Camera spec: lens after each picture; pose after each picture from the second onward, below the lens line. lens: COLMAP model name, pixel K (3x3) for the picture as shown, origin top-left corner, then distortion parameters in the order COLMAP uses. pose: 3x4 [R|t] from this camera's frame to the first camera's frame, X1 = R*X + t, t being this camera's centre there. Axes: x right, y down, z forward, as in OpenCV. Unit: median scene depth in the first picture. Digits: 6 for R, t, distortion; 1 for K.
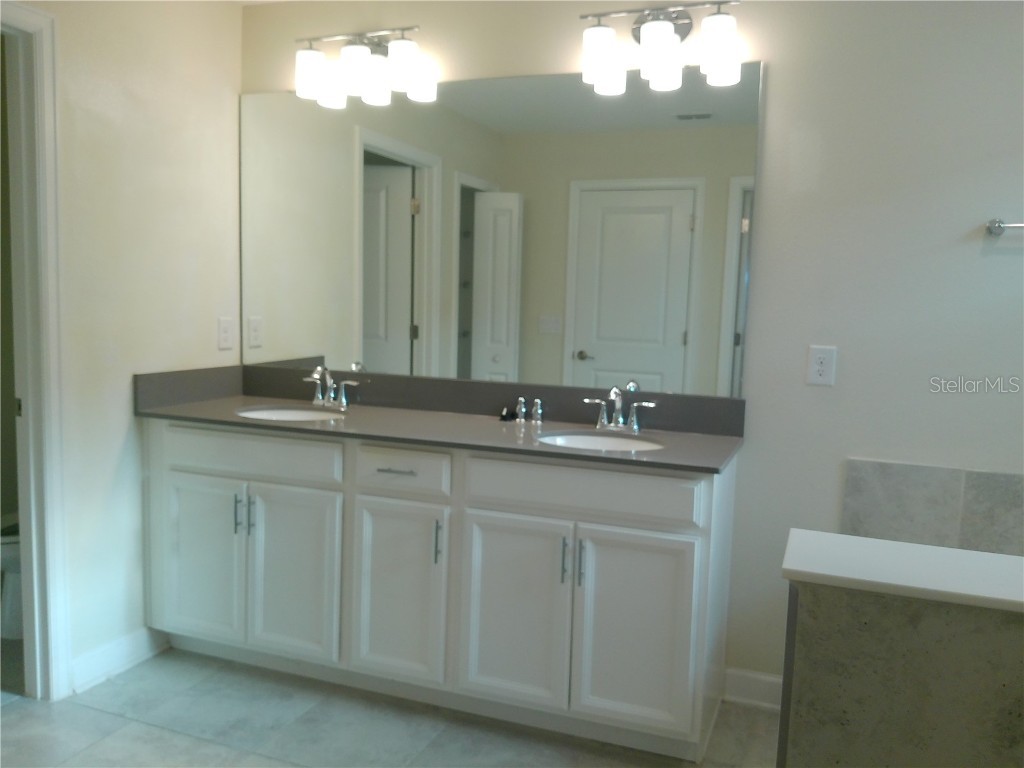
lens RADIAL K [[838.6, 0, 519.4], [0, 838.6, 390.6], [0, 0, 1]] dist [0.111507, -0.227278]
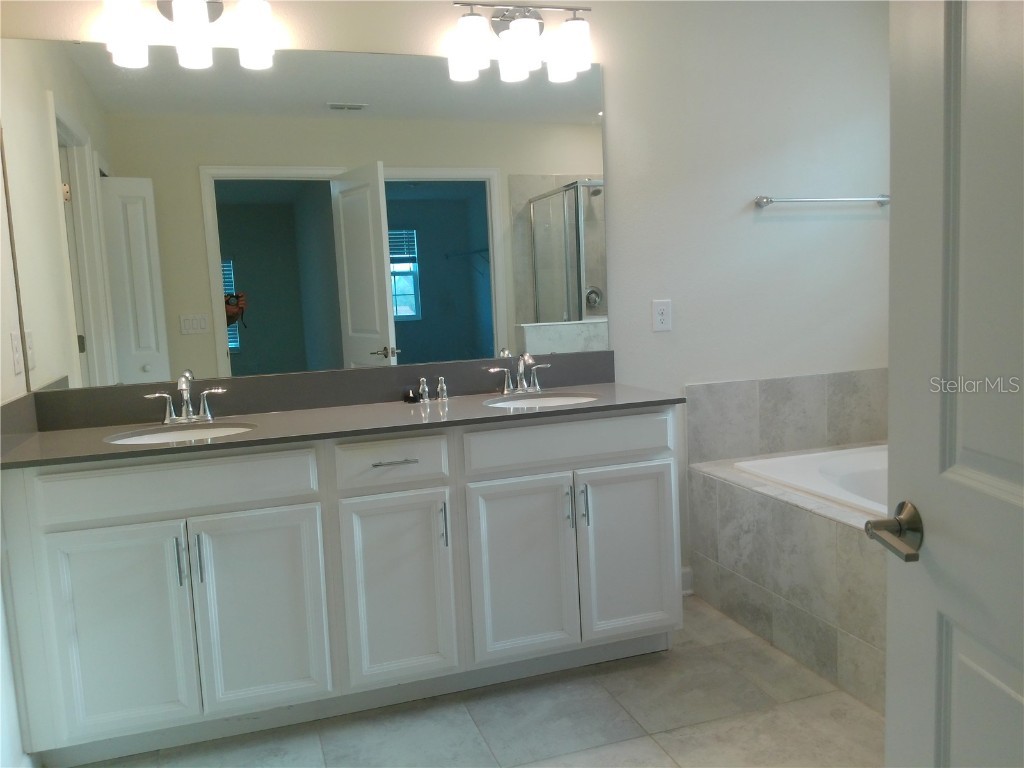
lens RADIAL K [[838.6, 0, 519.4], [0, 838.6, 390.6], [0, 0, 1]] dist [0.111507, -0.227278]
pose [[0.768556, -0.139975, 0.624282, -0.575609], [0.140736, 0.988860, 0.048459, -0.009246], [-0.624111, 0.050616, 0.779695, 0.159605]]
